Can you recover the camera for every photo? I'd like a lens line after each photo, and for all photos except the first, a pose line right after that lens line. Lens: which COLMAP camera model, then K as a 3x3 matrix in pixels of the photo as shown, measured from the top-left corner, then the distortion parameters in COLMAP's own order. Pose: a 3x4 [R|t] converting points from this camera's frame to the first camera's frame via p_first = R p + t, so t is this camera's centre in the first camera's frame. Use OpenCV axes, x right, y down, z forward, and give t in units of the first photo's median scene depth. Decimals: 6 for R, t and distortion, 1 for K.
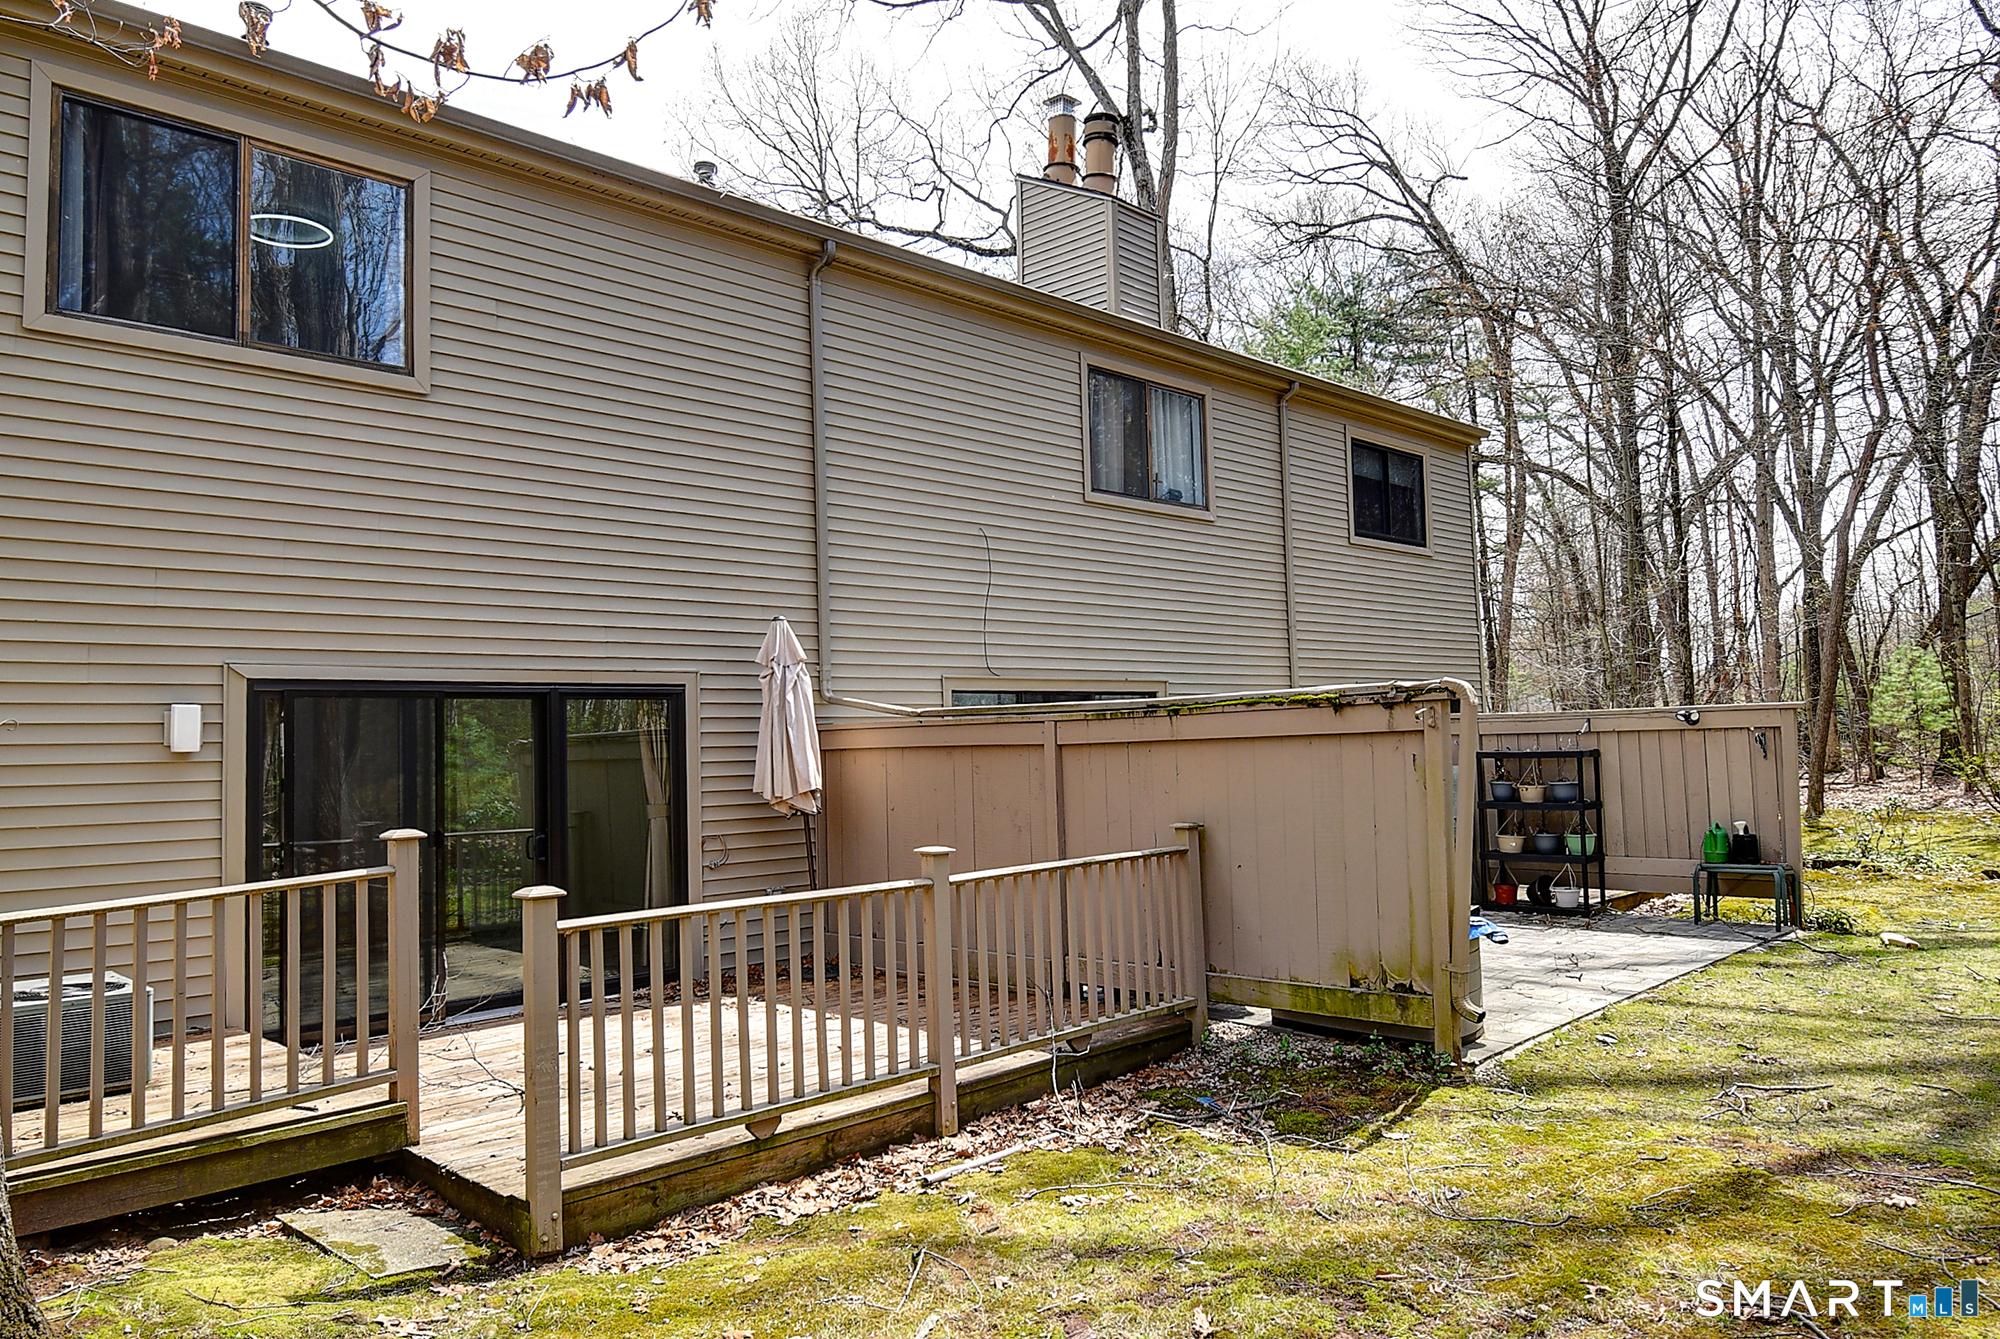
lens RADIAL K [[1317.2, 0, 1000.0], [0, 1317.2, 669.5], [0, 0, 1]] dist [-0.001805, -0.005748]
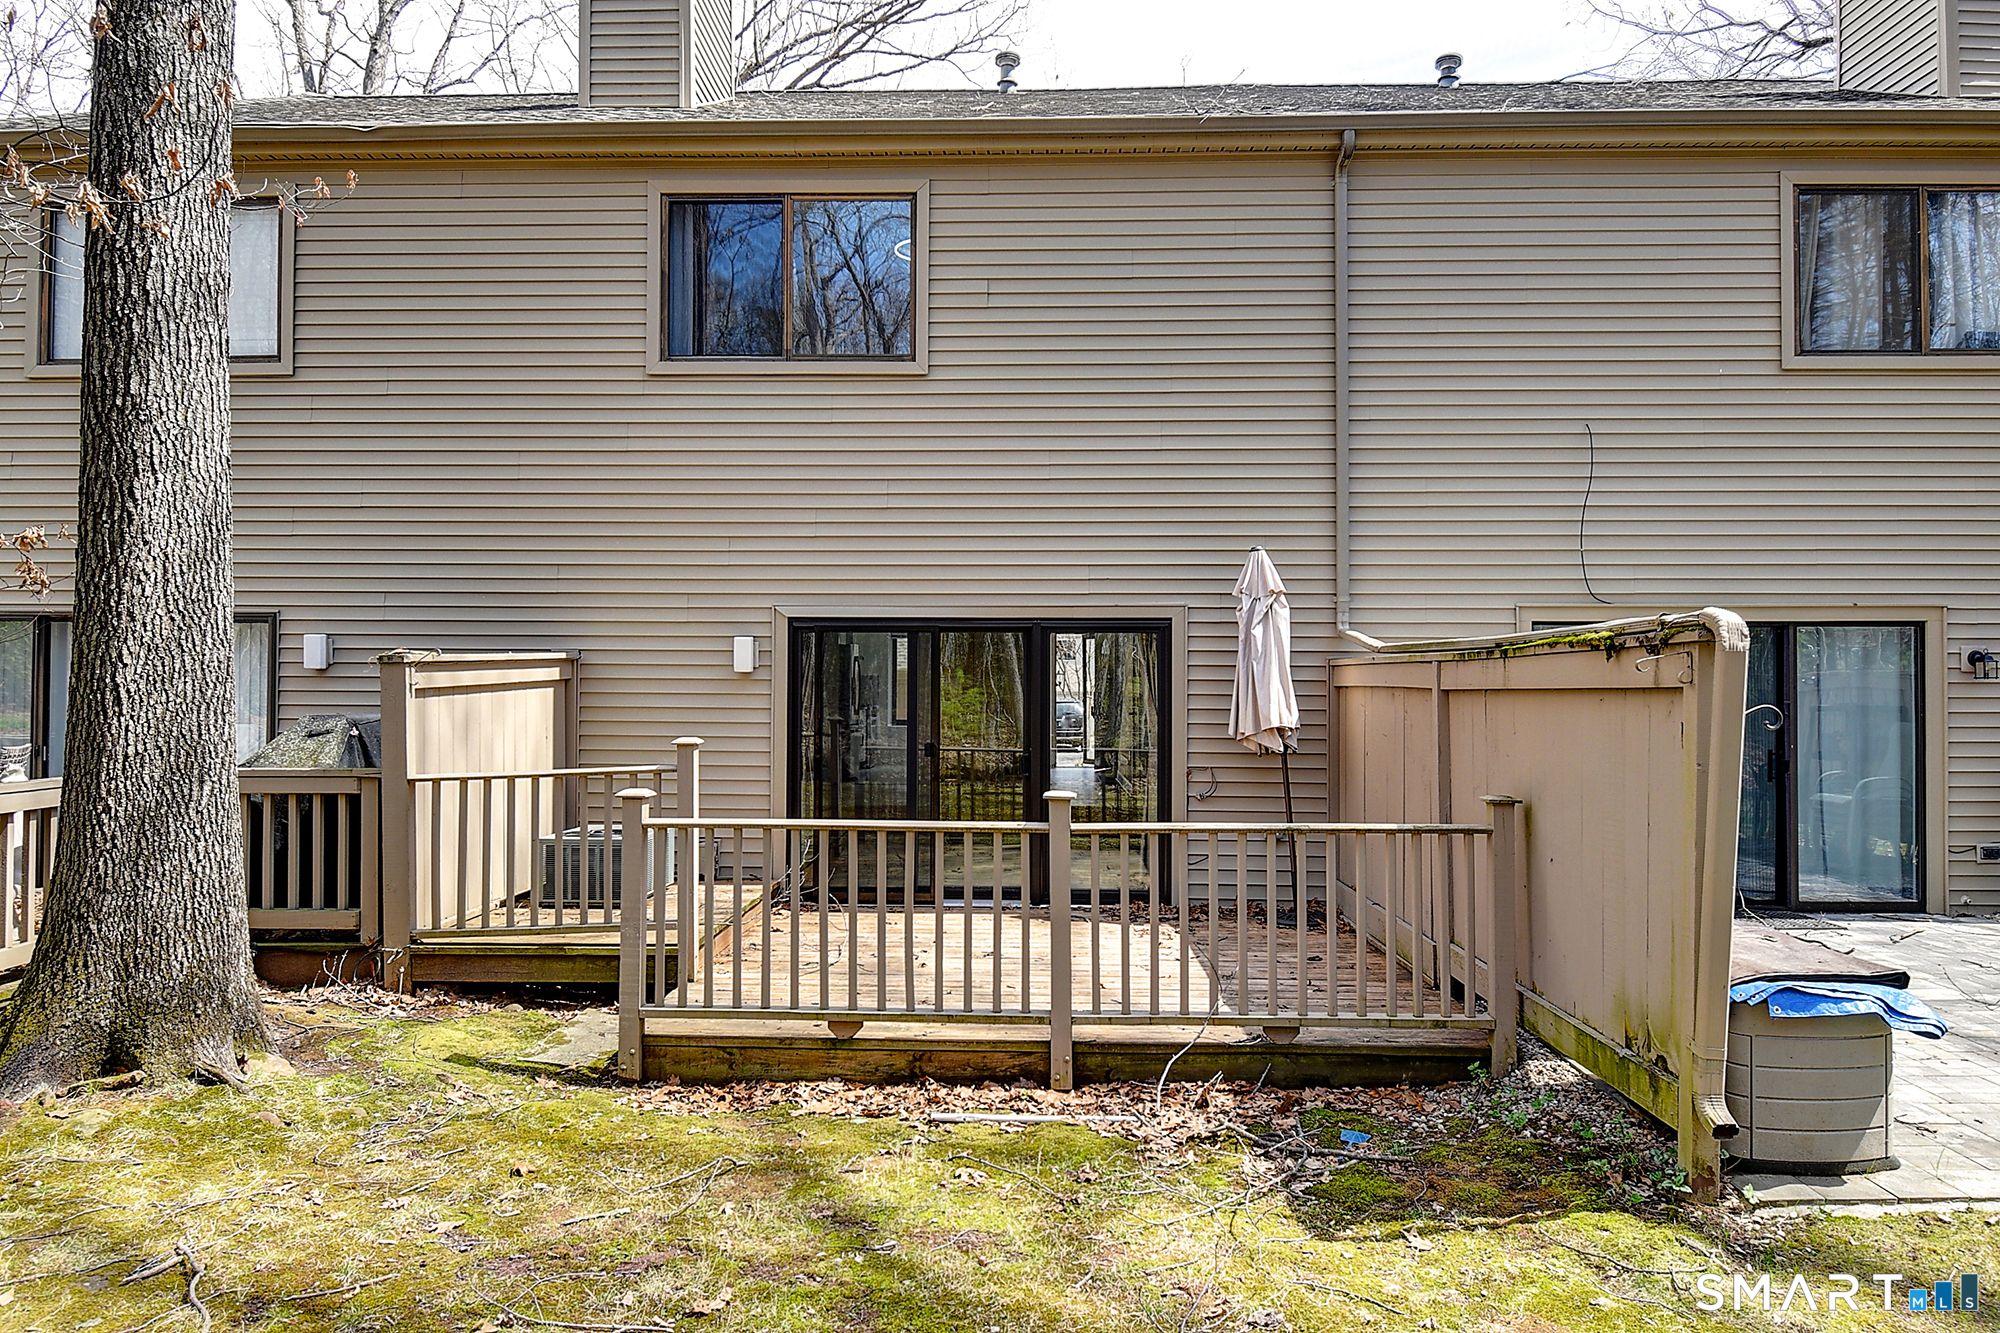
lens RADIAL K [[1273.7, 0, 1000.0], [0, 1273.7, 666.5], [0, 0, 1]] dist [0.011667, -0.031201]
pose [[0.689744, 0.022249, -0.723711, 0.597612], [0.018149, 0.998683, 0.047999, -0.001563], [0.723825, -0.046241, 0.688432, 0.337196]]
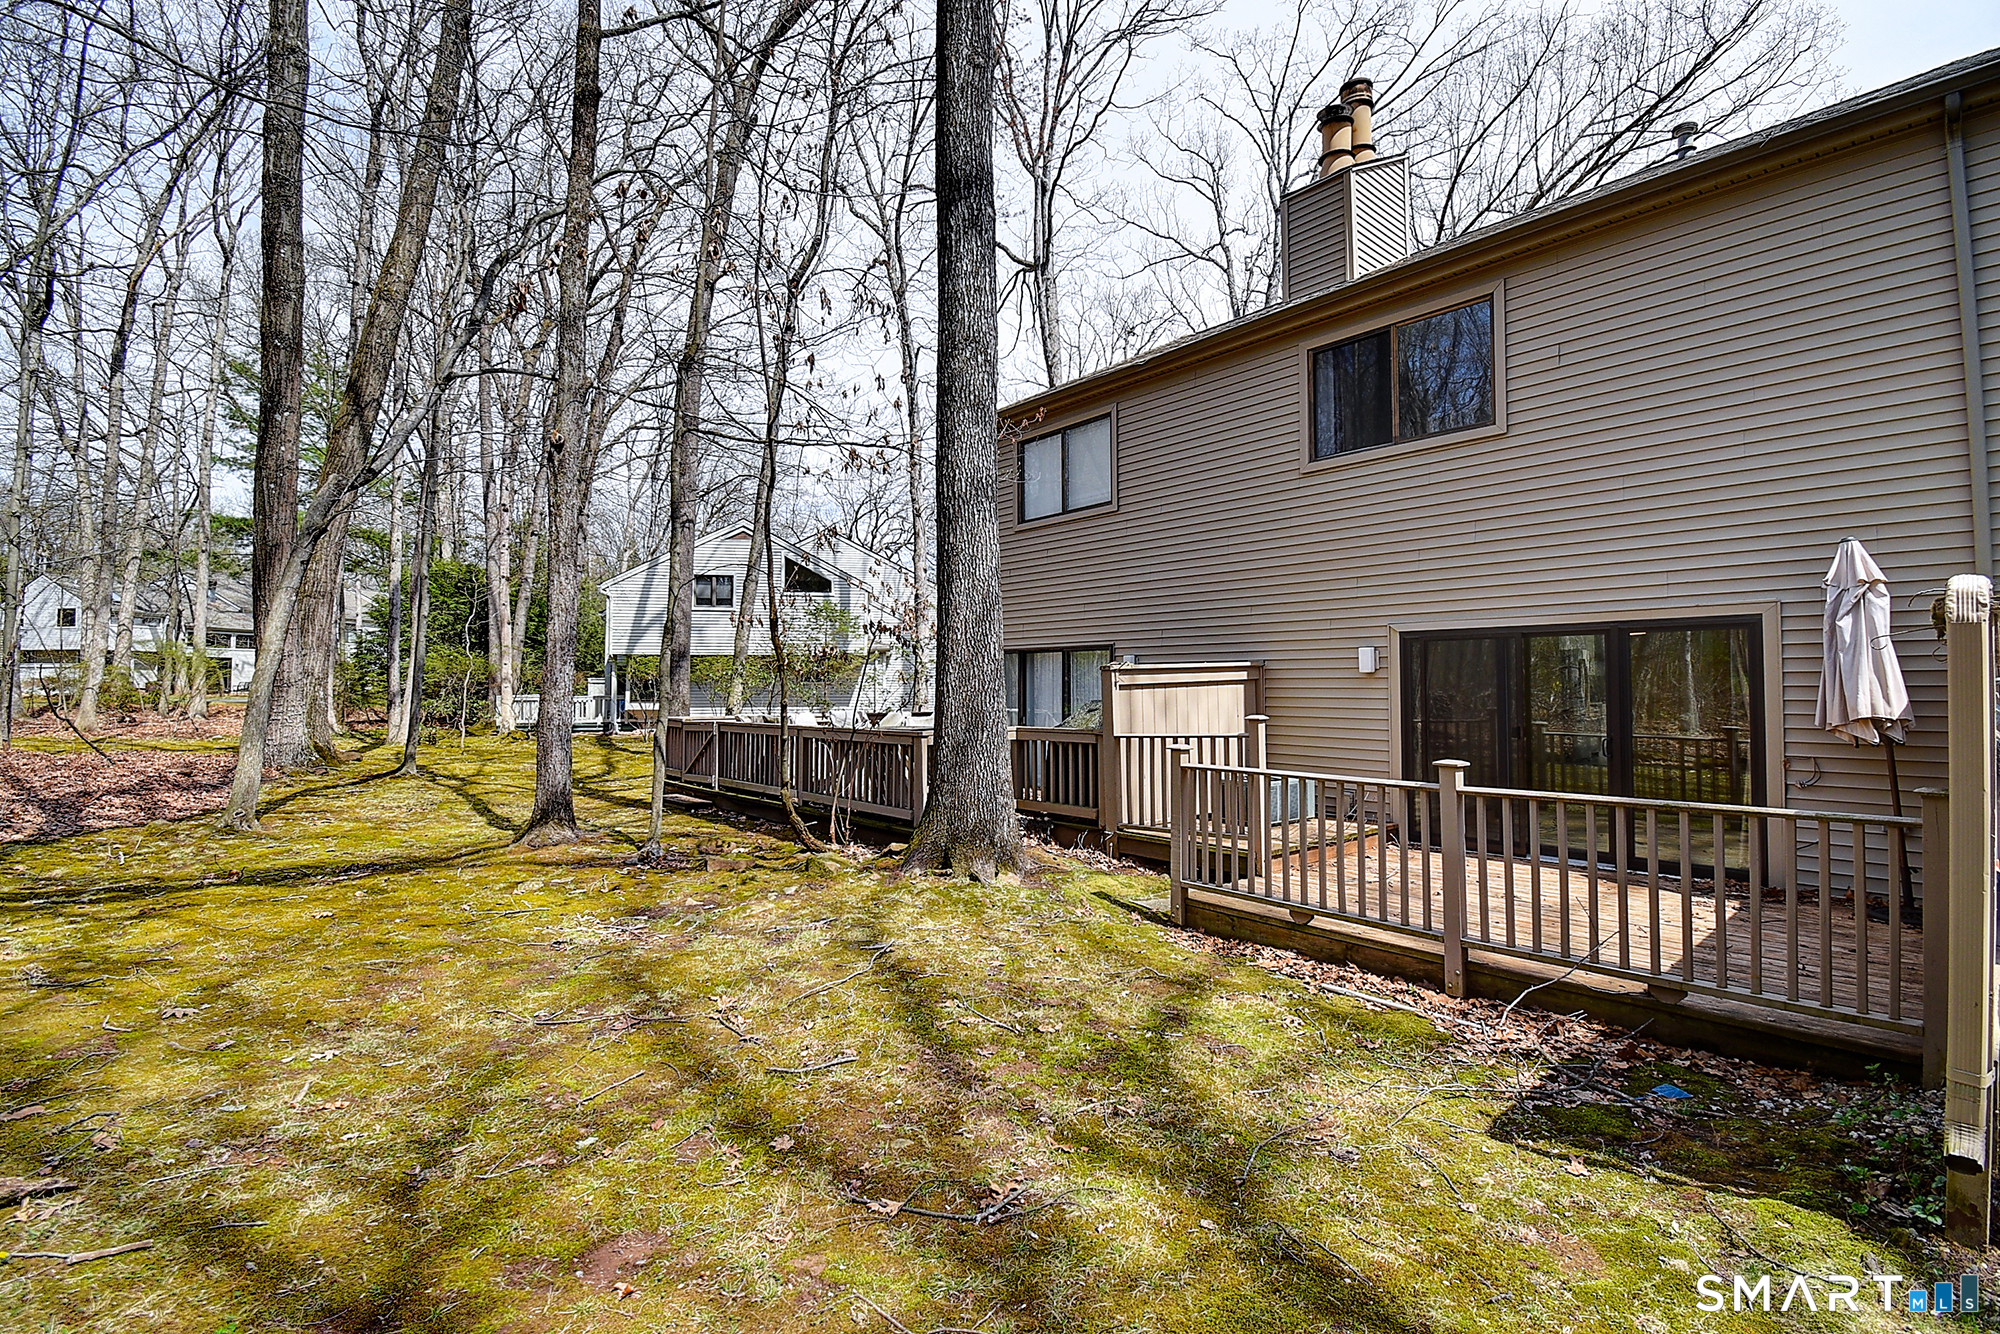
lens RADIAL K [[879.8, 0, 1000.0], [0, 879.8, 667.0], [0, 0, 1]] dist [0.000854, -0.018104]
pose [[-0.063049, 0.007903, -0.997979, 0.796475], [0.063480, 0.997976, 0.003893, 0.018824], [0.995990, -0.063106, -0.063423, 0.648587]]
